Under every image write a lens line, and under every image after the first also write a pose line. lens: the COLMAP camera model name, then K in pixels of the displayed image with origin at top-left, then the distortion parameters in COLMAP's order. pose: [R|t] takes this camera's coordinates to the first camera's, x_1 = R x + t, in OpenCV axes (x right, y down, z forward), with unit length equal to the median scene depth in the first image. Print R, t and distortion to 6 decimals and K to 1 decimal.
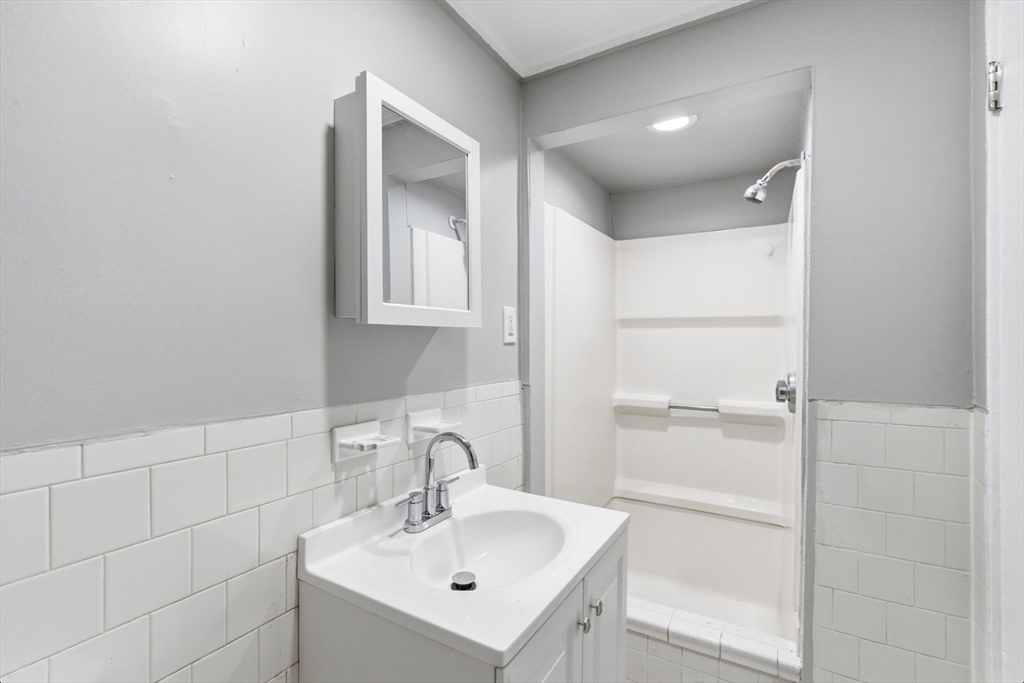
lens RADIAL K [[469.5, 0, 514.6], [0, 469.5, 341.8], [0, 0, 1]] dist [0.017644, -0.000975]
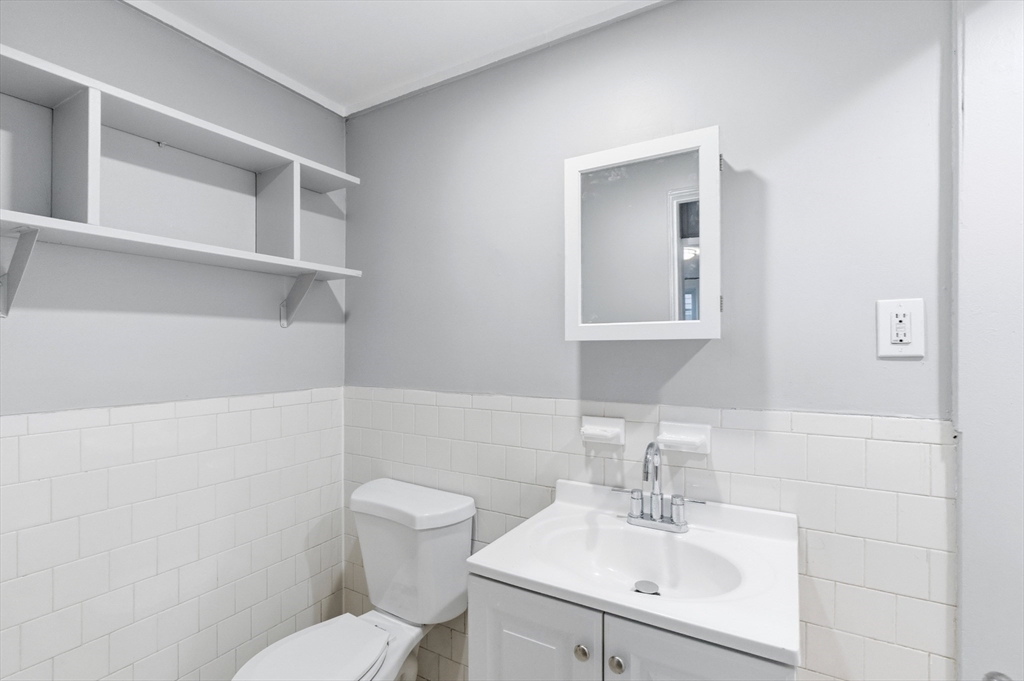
lens RADIAL K [[469.5, 0, 515.7], [0, 469.5, 346.6], [0, 0, 1]] dist [0.017644, -0.000975]
pose [[0.013465, -0.006640, -0.999887, 0.894876], [0.001717, 0.999977, -0.006617, -0.010769], [0.999908, -0.001628, 0.013476, 0.696517]]
